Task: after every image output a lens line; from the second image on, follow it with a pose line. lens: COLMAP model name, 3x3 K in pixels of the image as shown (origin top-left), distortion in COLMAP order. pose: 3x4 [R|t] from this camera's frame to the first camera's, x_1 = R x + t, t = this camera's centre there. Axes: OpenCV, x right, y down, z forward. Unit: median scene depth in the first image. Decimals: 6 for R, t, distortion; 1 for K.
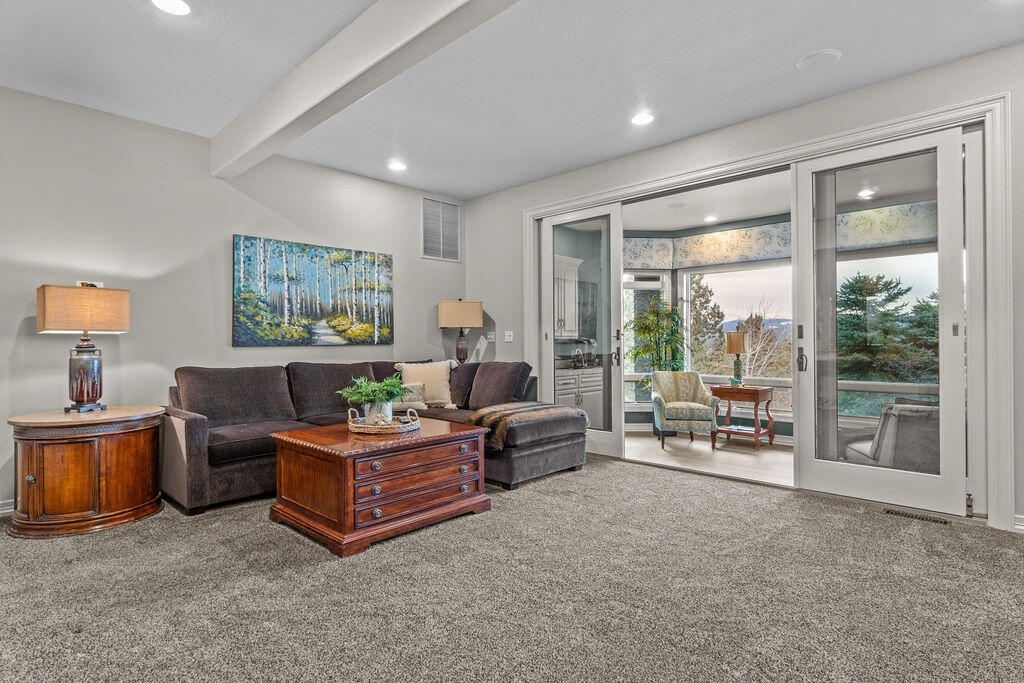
lens RADIAL K [[534.1, 0, 512.1], [0, 534.1, 338.9], [0, 0, 1]] dist [-0.017307, 0.008807]
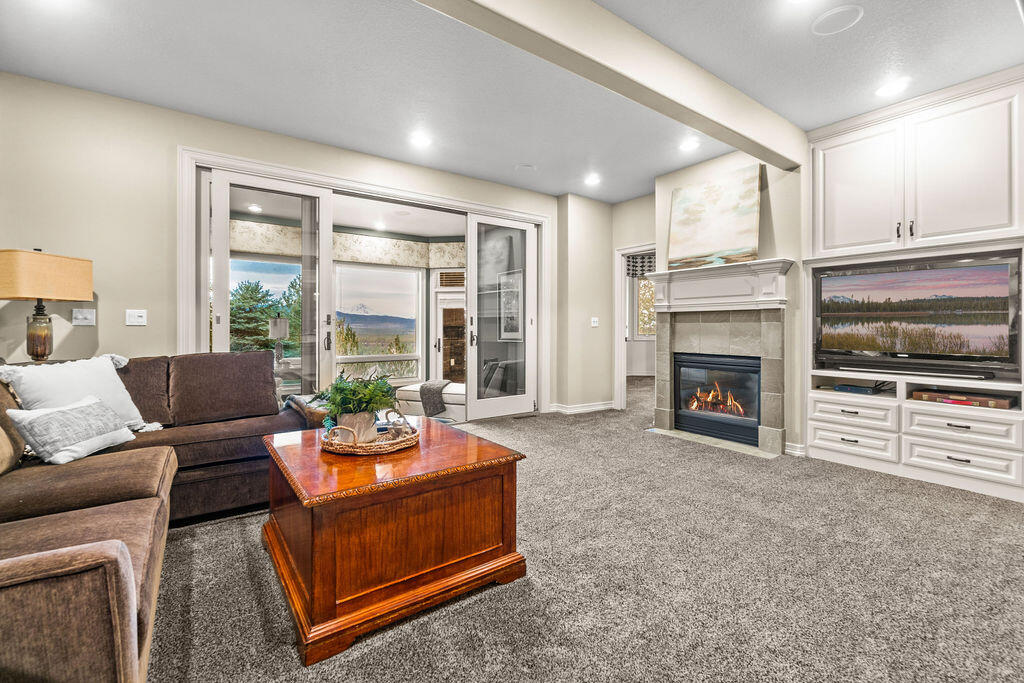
lens RADIAL K [[439.5, 0, 523.2], [0, 439.5, 324.5], [0, 0, 1]] dist [-0.007804, 0.001604]
pose [[0.164152, 0.011038, 0.986373, -0.401817], [-0.009273, 0.999910, -0.009646, 0.004788], [-0.986391, -0.007564, 0.164240, 0.354593]]
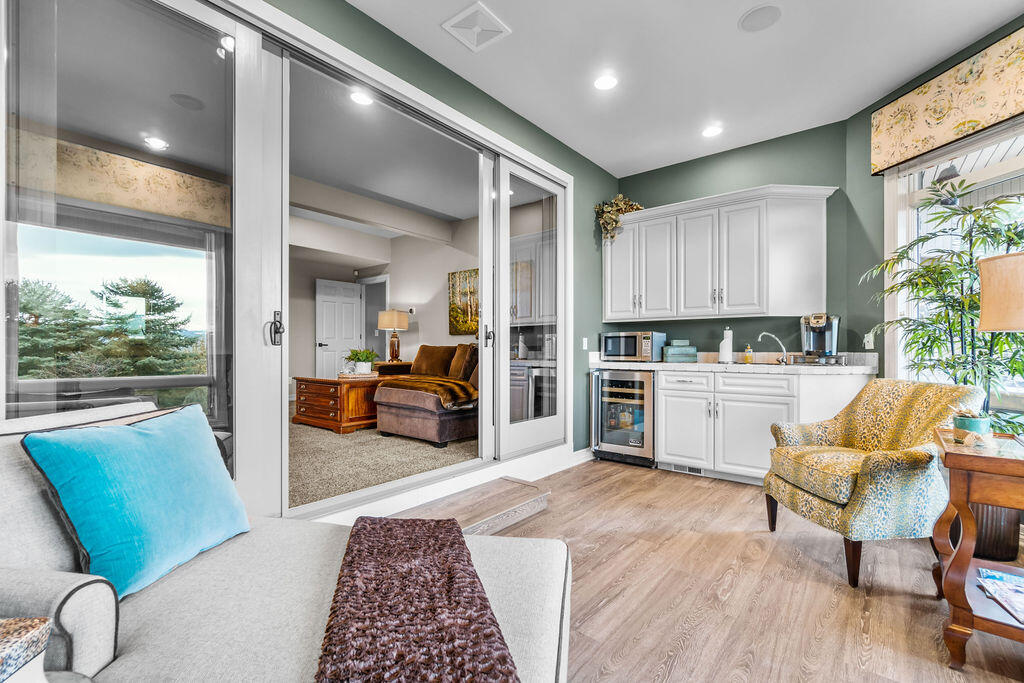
lens RADIAL K [[439.5, 0, 513.4], [0, 439.5, 348.6], [0, 0, 1]] dist [-0.007804, 0.001604]
pose [[0.082266, 0.003440, -0.996604, 0.641621], [0.003616, 0.999986, 0.003751, 0.036177], [0.996604, -0.003913, 0.082252, 0.709700]]
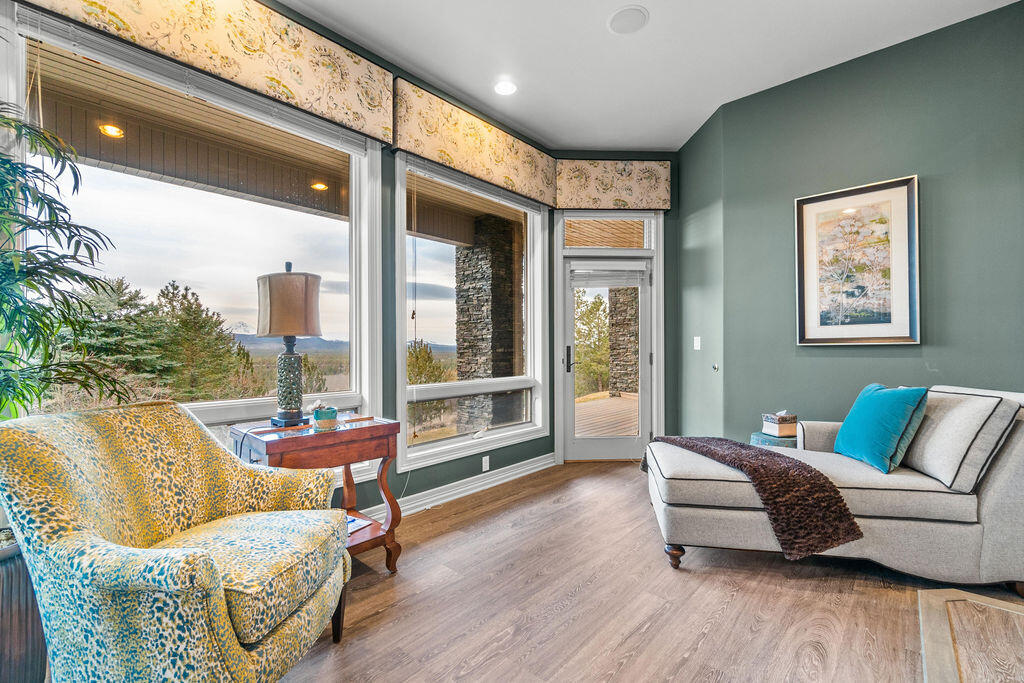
lens RADIAL K [[439.5, 0, 513.6], [0, 439.5, 346.5], [0, 0, 1]] dist [-0.007804, 0.001604]
pose [[-0.040410, 0.004217, 0.999174, 0.116799], [-0.002472, 0.999988, -0.004320, 0.036522], [-0.999180, -0.002645, -0.040399, 0.876261]]
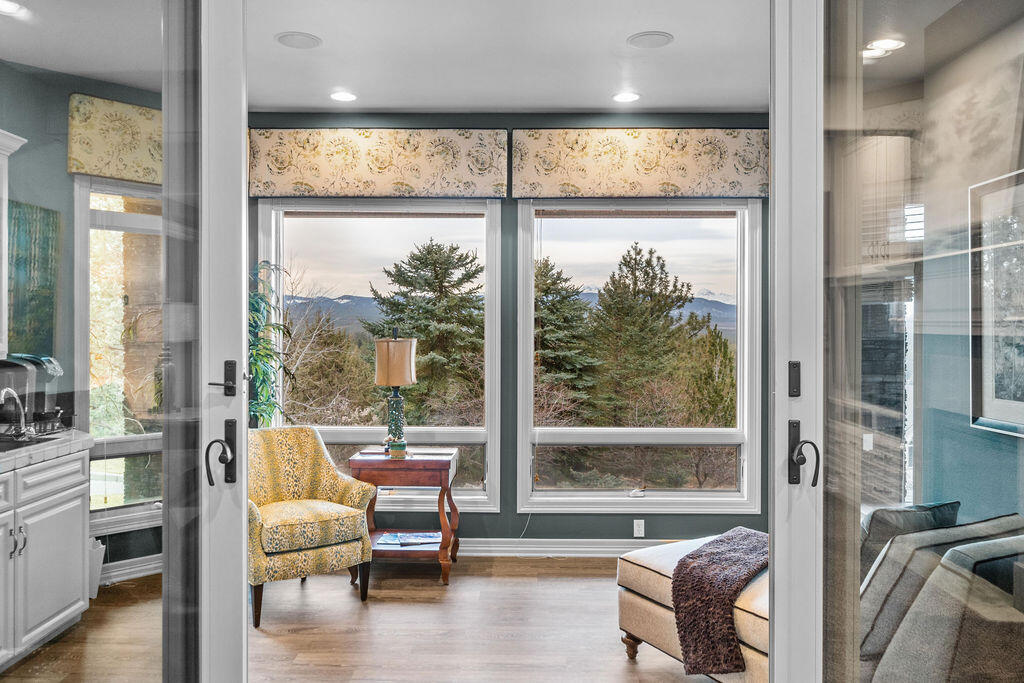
lens RADIAL K [[788.0, 0, 521.8], [0, 788.0, 322.4], [0, 0, 1]] dist [-0.006560, -0.006694]
pose [[0.722781, 0.009985, 0.691005, 0.010214], [-0.010311, 0.999940, -0.003663, -0.027398], [-0.691000, -0.004477, 0.722840, 0.408776]]
